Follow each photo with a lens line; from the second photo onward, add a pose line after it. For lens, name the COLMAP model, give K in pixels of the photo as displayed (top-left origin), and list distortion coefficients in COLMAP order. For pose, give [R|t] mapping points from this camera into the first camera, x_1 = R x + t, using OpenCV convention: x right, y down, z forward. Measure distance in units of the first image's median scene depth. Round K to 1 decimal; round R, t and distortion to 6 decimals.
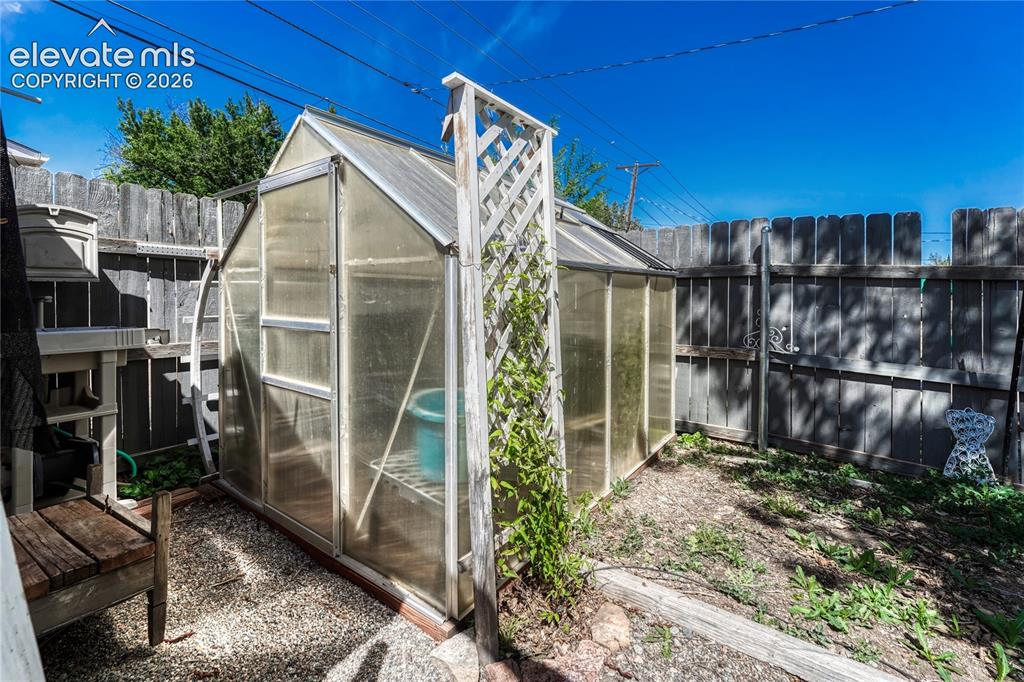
lens RADIAL K [[437.6, 0, 480.1], [0, 437.6, 299.4], [0, 0, 1]] dist [0.000447, 0.000044]
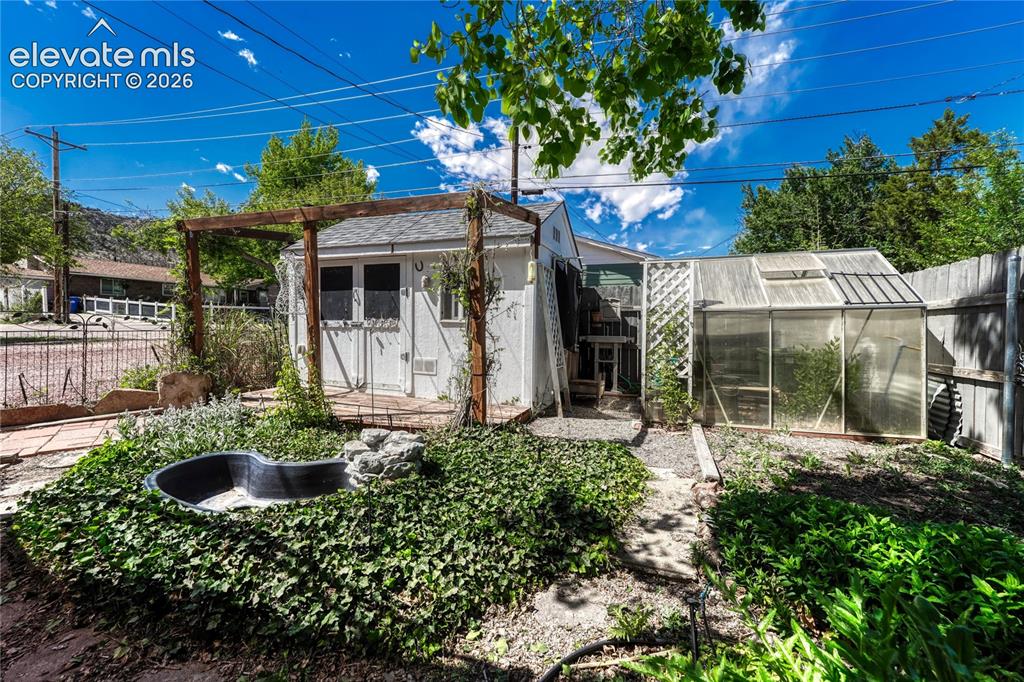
lens RADIAL K [[437.6, 0, 511.8], [0, 437.6, 336.8], [0, 0, 1]] dist [0.000447, 0.000044]
pose [[0.304046, 0.014345, -0.952549, 2.037534], [-0.010176, 0.999878, 0.011809, 0.045079], [0.952603, 0.006103, 0.304155, -0.728223]]
